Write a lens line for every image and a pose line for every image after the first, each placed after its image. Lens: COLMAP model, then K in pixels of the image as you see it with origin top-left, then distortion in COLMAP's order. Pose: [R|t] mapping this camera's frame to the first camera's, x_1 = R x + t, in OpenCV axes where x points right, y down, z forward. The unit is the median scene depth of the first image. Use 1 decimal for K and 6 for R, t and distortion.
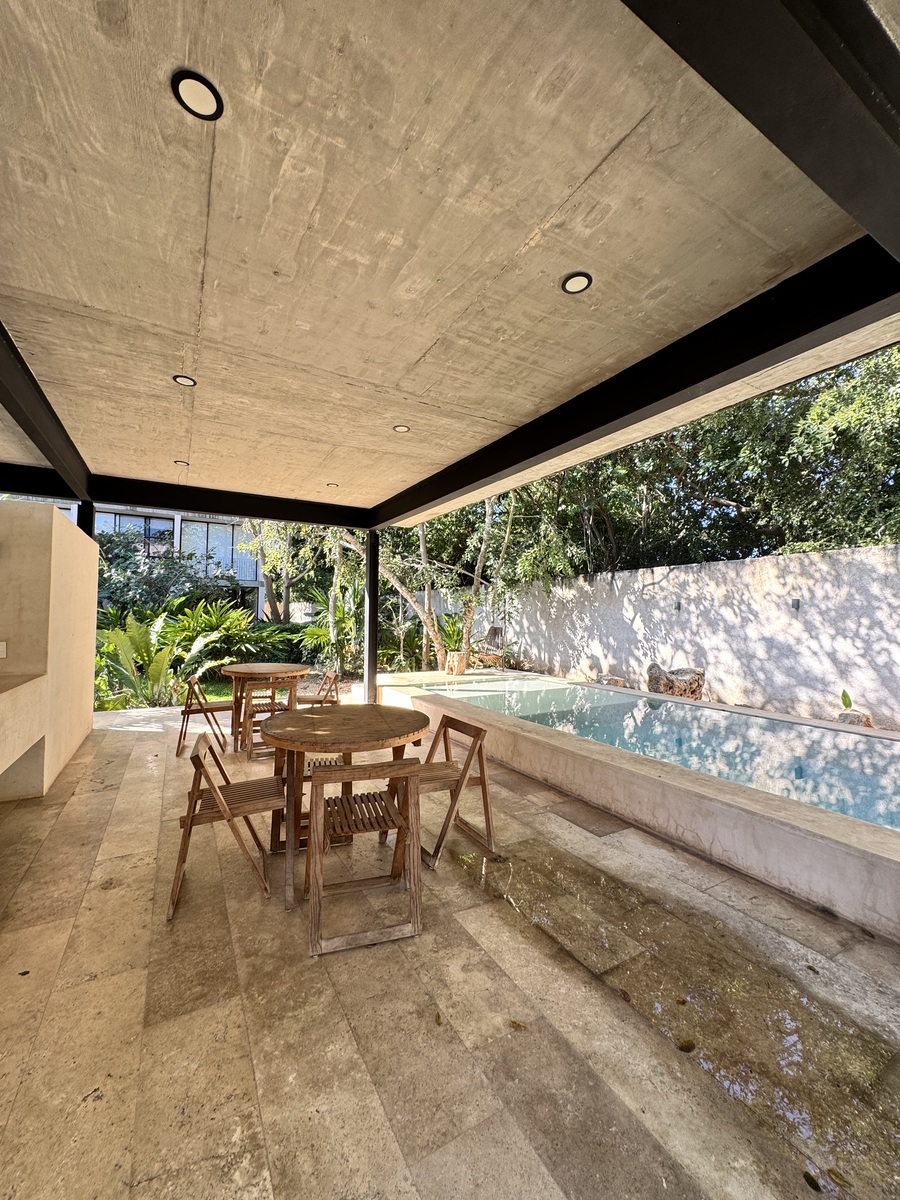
lens RADIAL K [[474.5, 0, 446.9], [0, 474.5, 598.9], [0, 0, 1]] dist [0.000800, -0.006065]
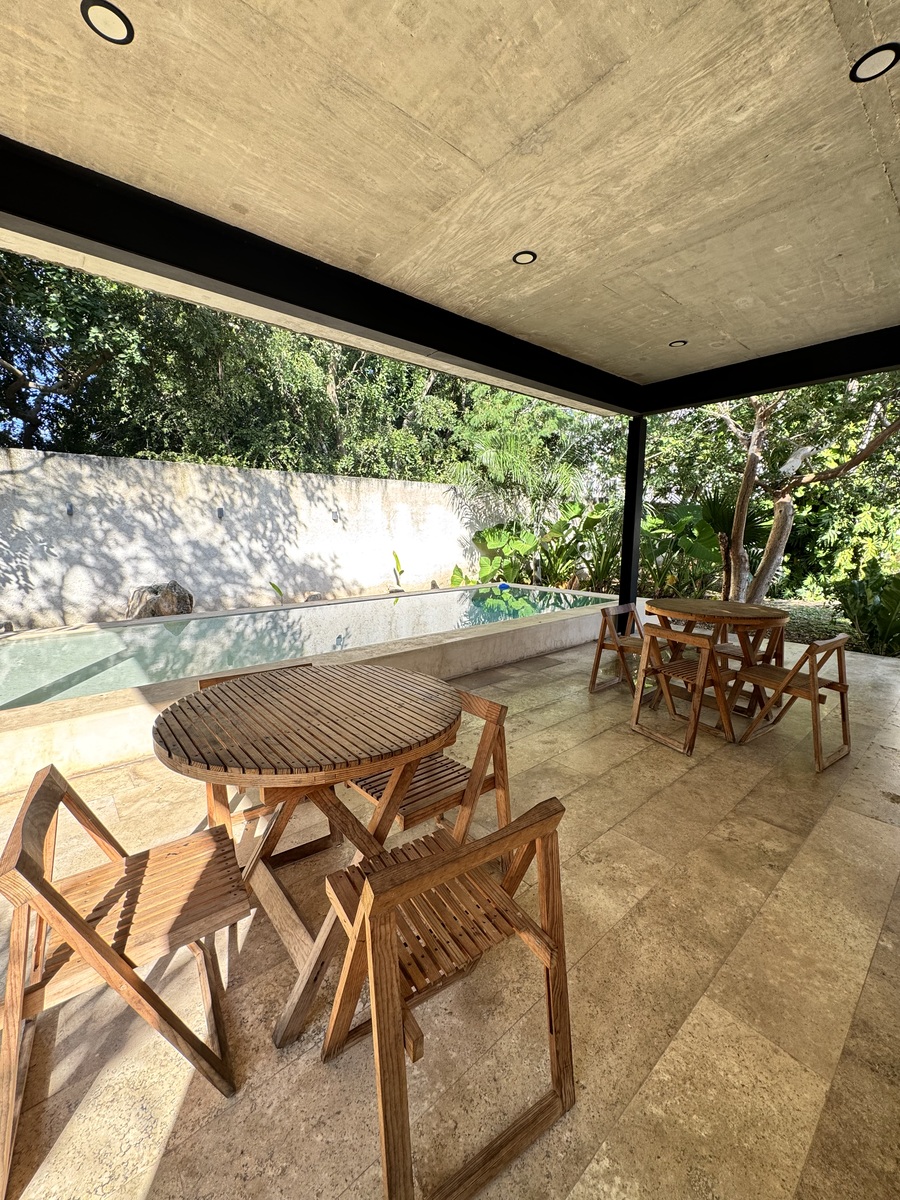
lens RADIAL K [[474.5, 0, 446.9], [0, 474.5, 598.9], [0, 0, 1]] dist [0.000800, -0.006065]
pose [[-0.185666, -0.161678, 0.969220, -0.463887], [-0.044931, 0.986736, 0.155993, 0.018609], [-0.981585, -0.014586, -0.190468, 0.686840]]
